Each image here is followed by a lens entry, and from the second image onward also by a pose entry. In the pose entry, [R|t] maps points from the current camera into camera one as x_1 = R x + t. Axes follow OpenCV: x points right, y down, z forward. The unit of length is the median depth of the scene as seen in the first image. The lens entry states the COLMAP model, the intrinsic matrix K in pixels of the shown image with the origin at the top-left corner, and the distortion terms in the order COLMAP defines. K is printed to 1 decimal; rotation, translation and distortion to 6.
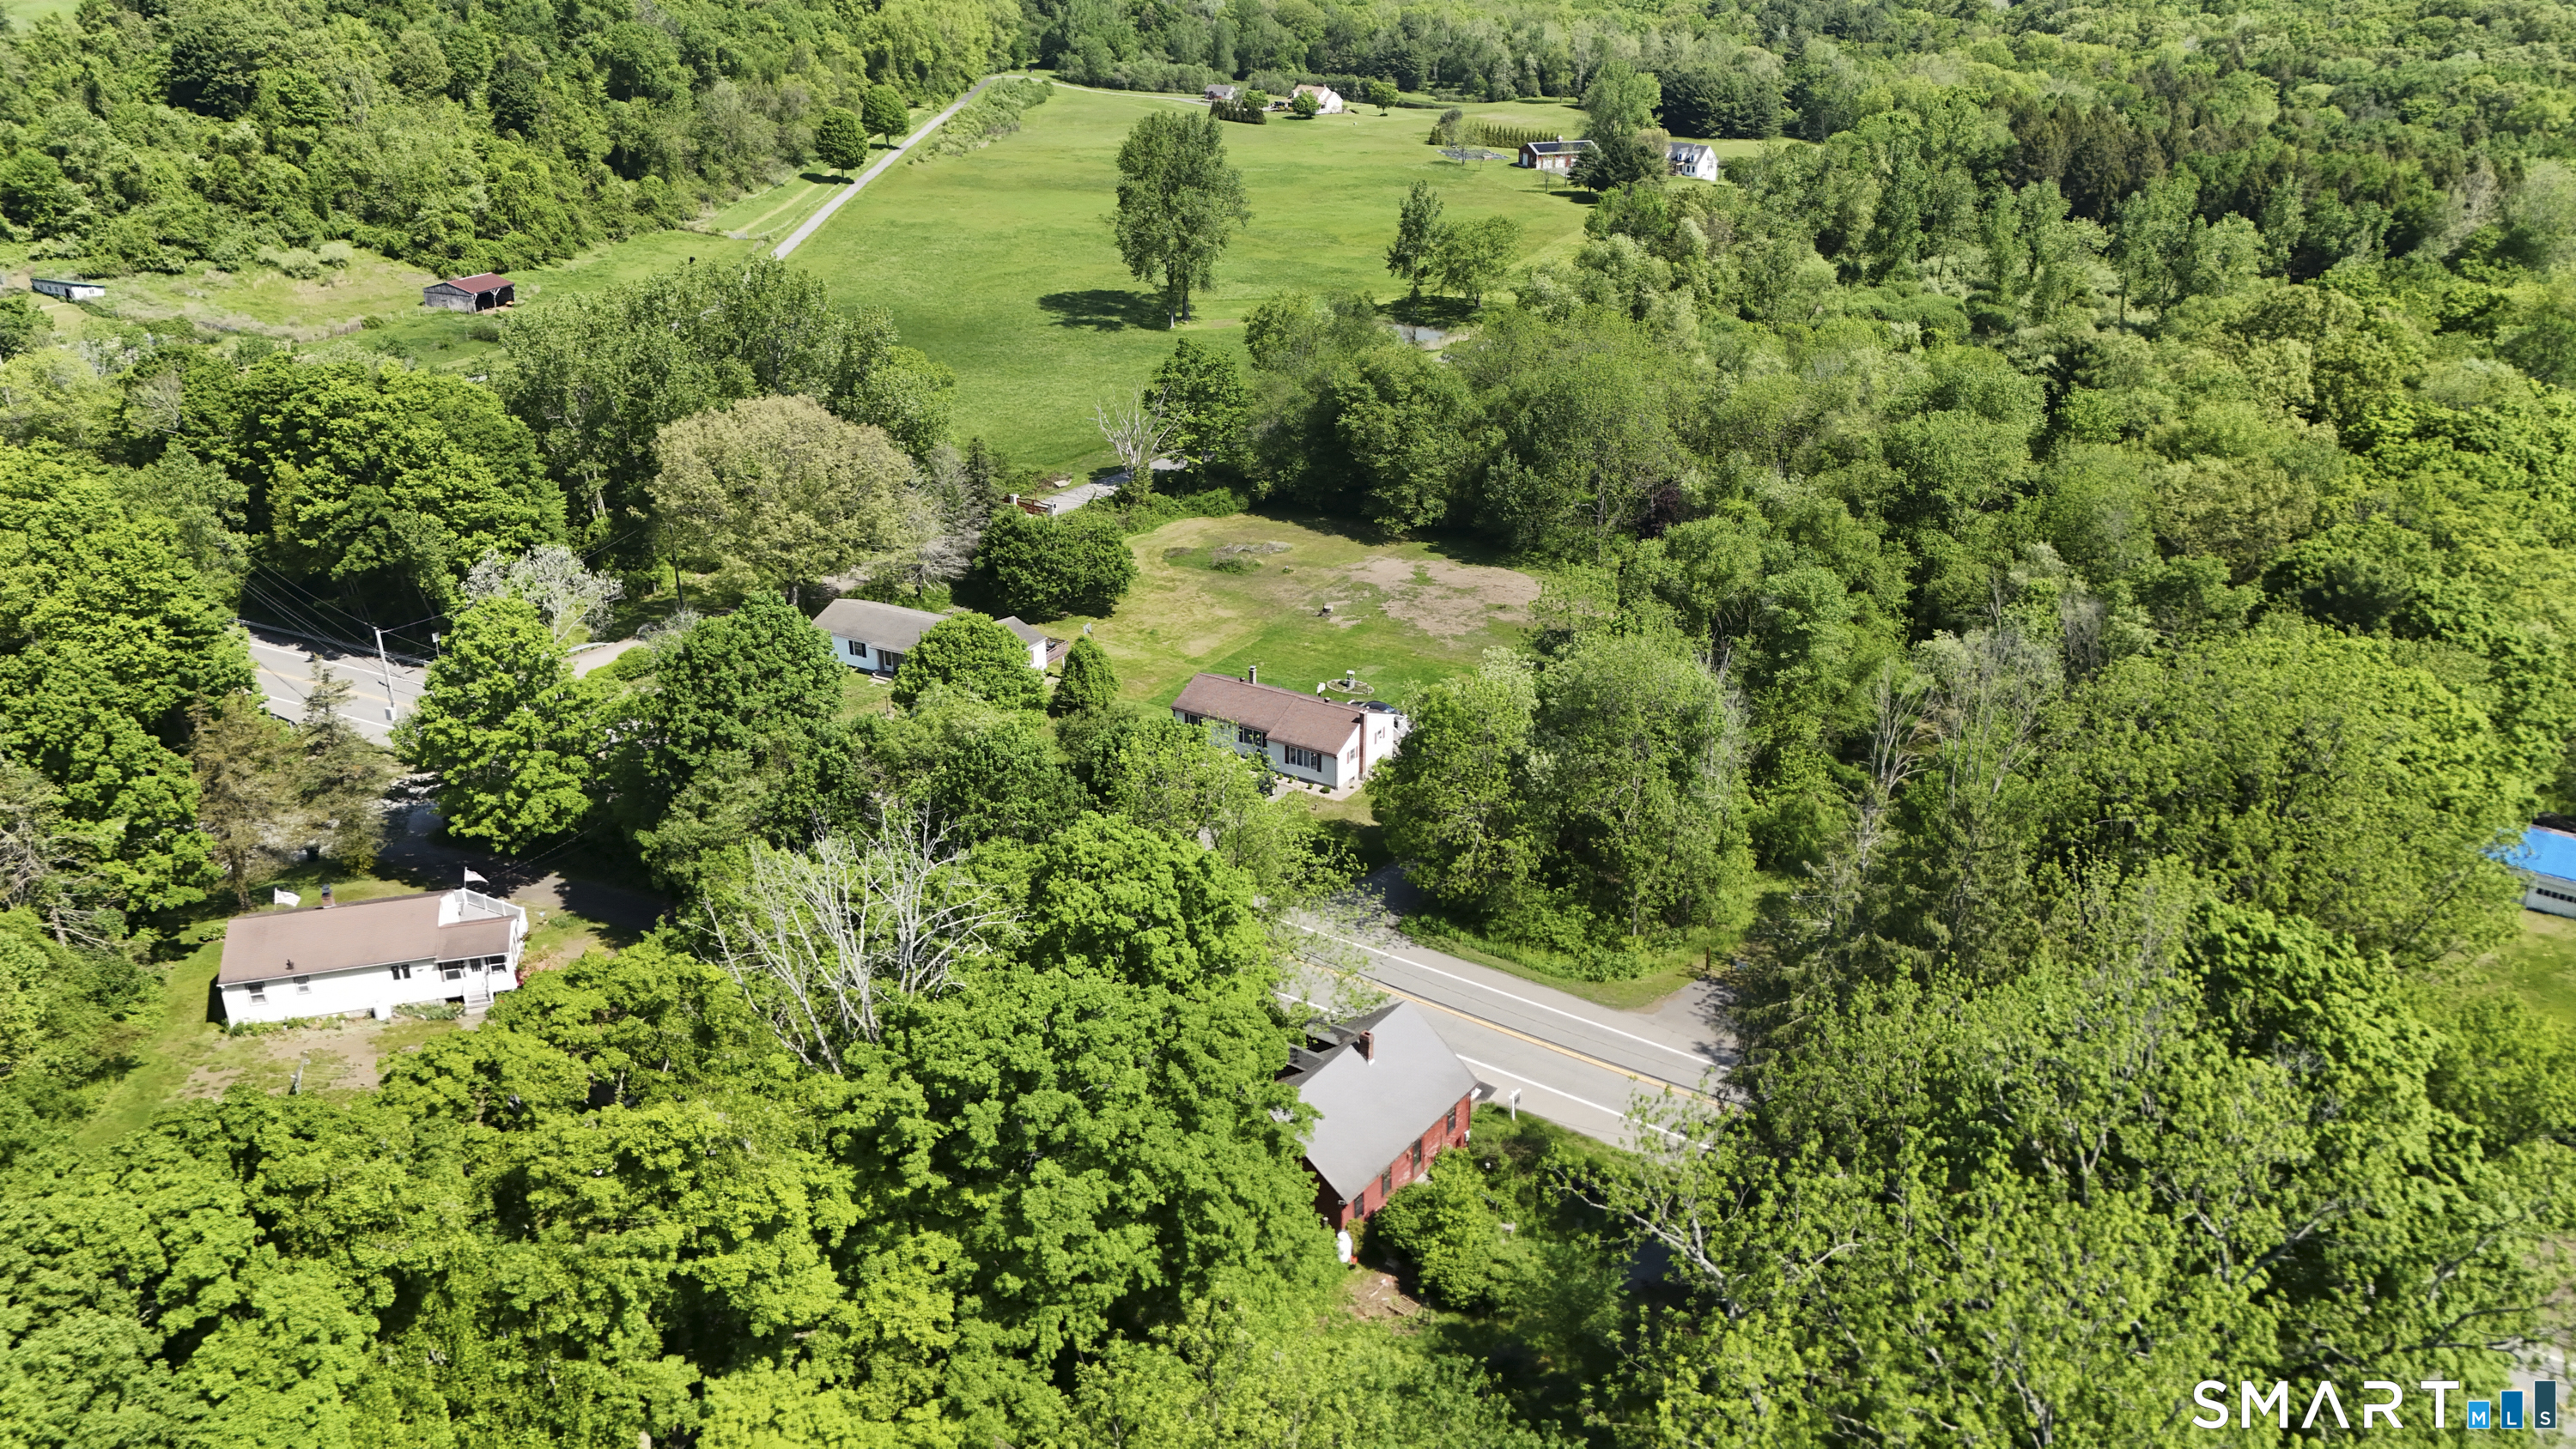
lens RADIAL K [[1894.2, 0, 1291.5], [0, 1894.2, 707.6], [0, 0, 1]] dist [0.099270, -0.106500]
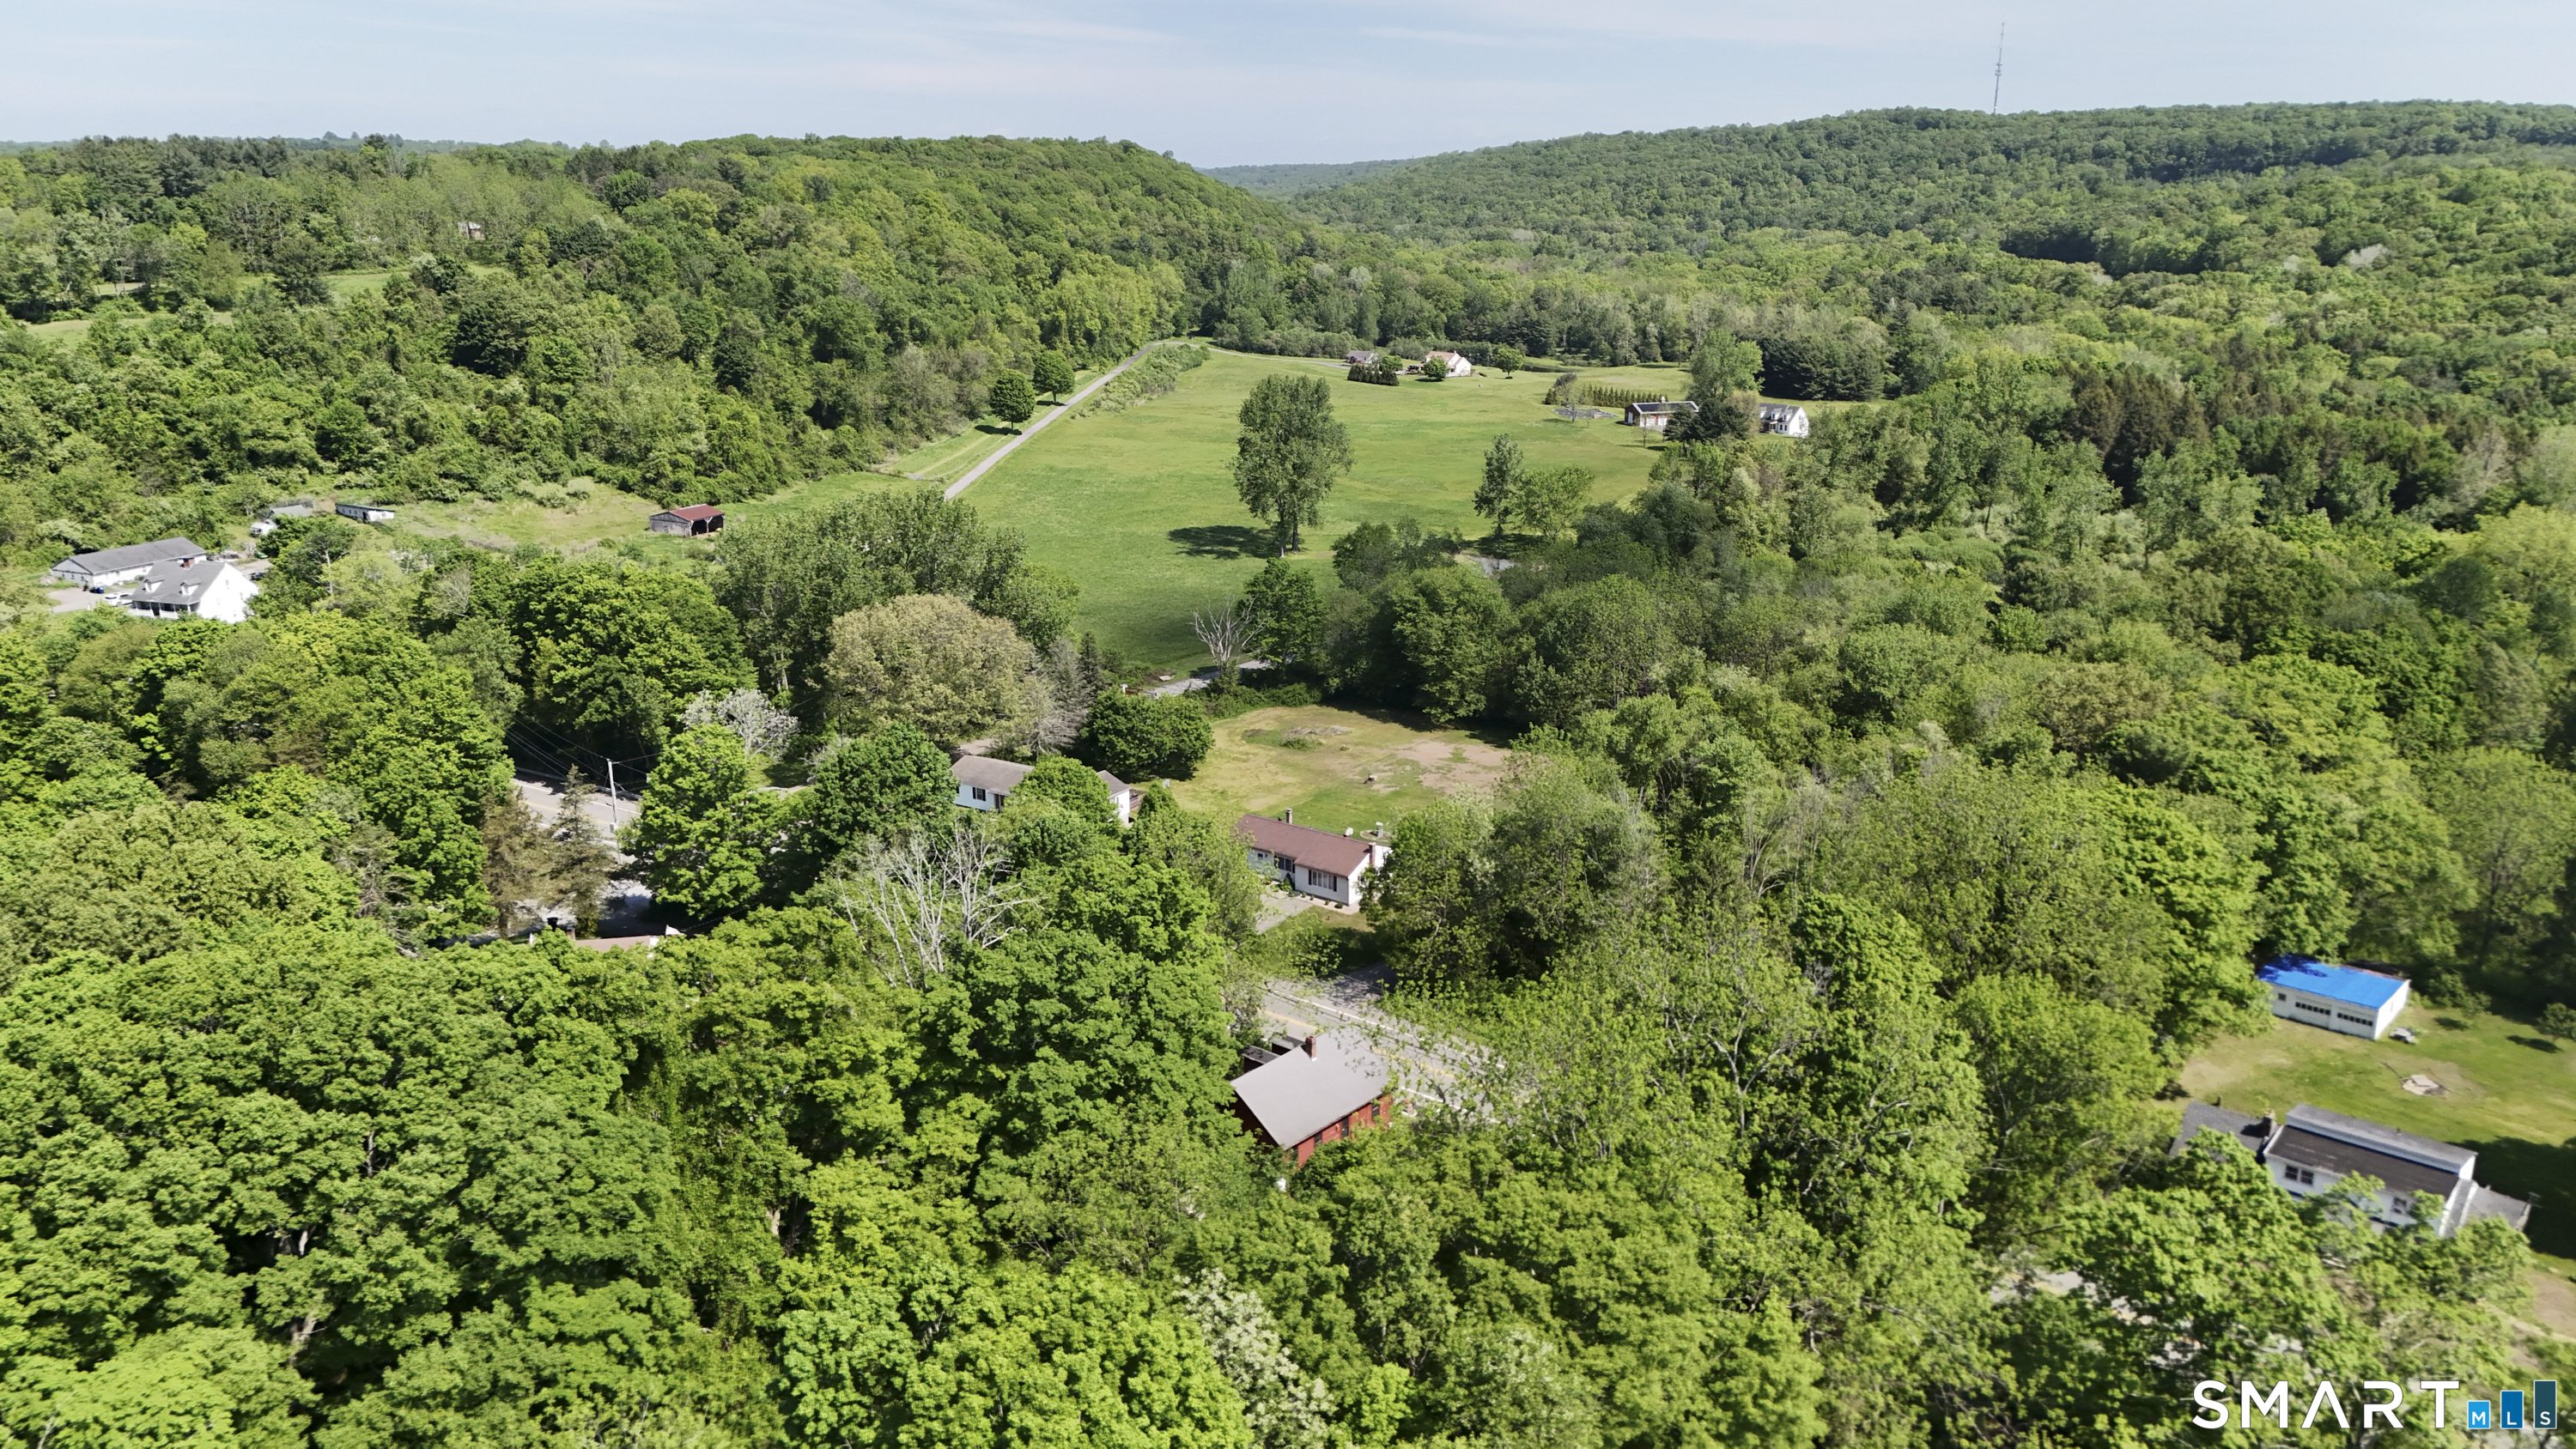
lens RADIAL K [[2209.8, 0, 1352.5], [0, 2209.8, 736.4], [0, 0, 1]] dist [0.227076, -0.553664]
pose [[0.995511, 0.021214, -0.092239, 0.122890], [-0.033798, 0.989983, -0.137085, 0.102934], [0.088407, 0.139587, 0.986255, -0.342948]]
